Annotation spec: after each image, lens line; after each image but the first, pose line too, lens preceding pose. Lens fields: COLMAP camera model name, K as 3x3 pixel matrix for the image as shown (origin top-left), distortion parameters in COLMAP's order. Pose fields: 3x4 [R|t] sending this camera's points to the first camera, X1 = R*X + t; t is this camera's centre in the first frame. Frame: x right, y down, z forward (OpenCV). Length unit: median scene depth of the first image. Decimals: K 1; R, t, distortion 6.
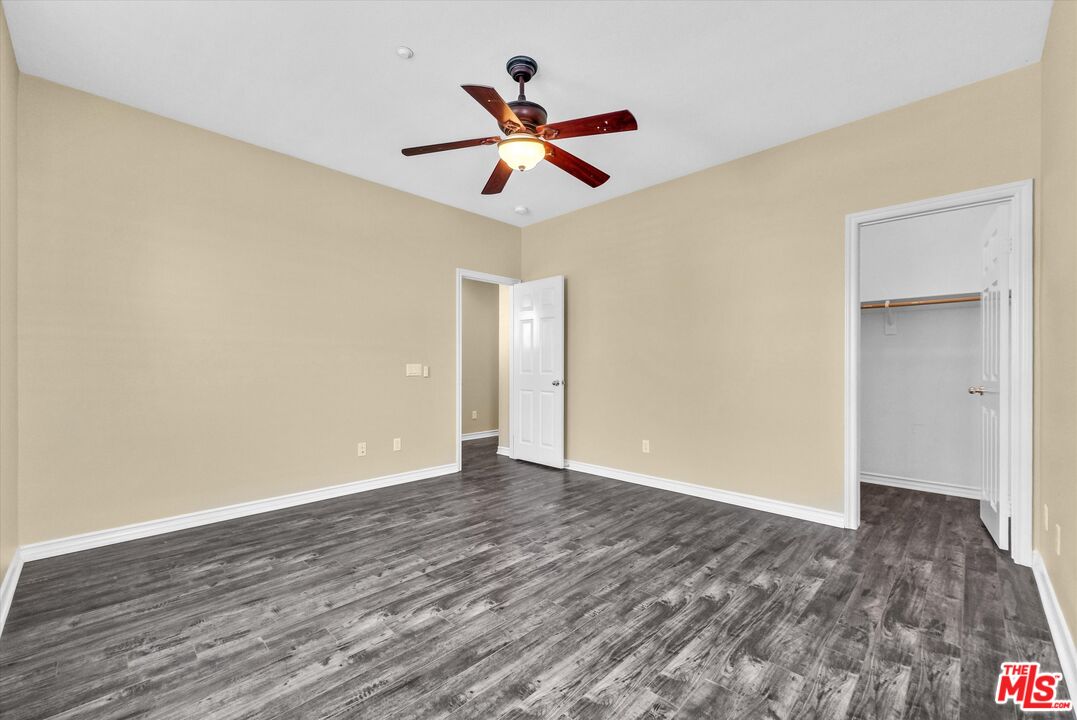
lens RADIAL K [[441.7, 0, 539.0], [0, 441.7, 364.4], [0, 0, 1]] dist [-0.017014, 0.000534]
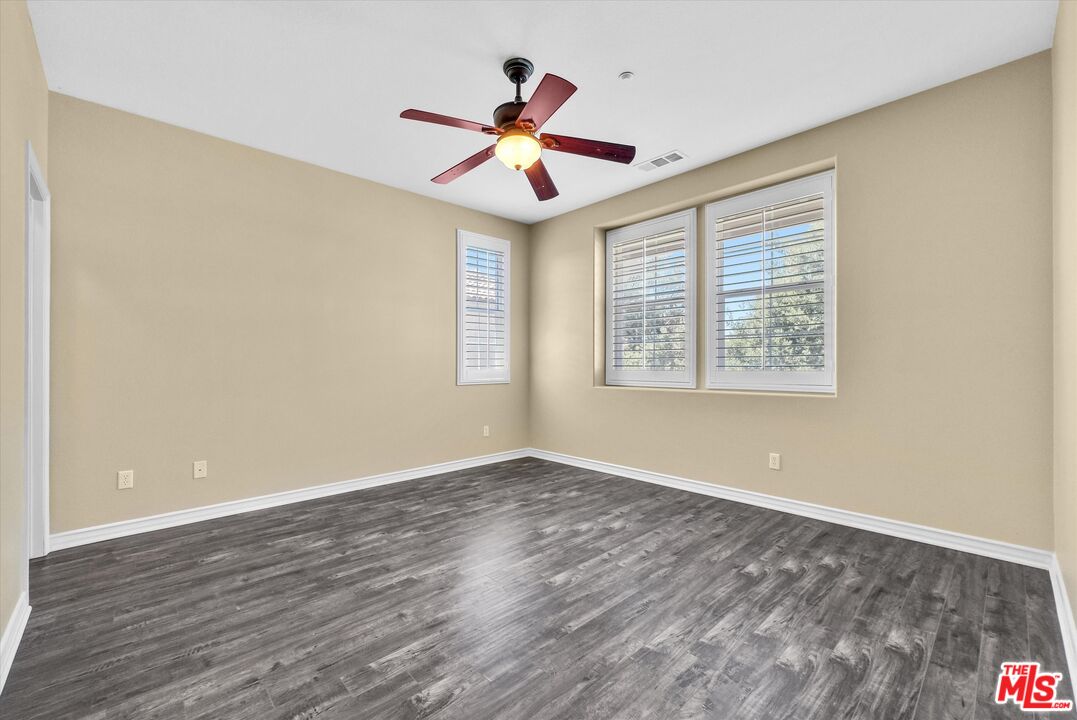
lens RADIAL K [[441.7, 0, 537.9], [0, 441.7, 362.9], [0, 0, 1]] dist [-0.017014, 0.000534]
pose [[-0.999238, 0.005432, 0.038642, -0.130039], [0.005201, 0.999968, -0.006071, 0.008988], [-0.038674, -0.005865, -0.999235, 2.054253]]
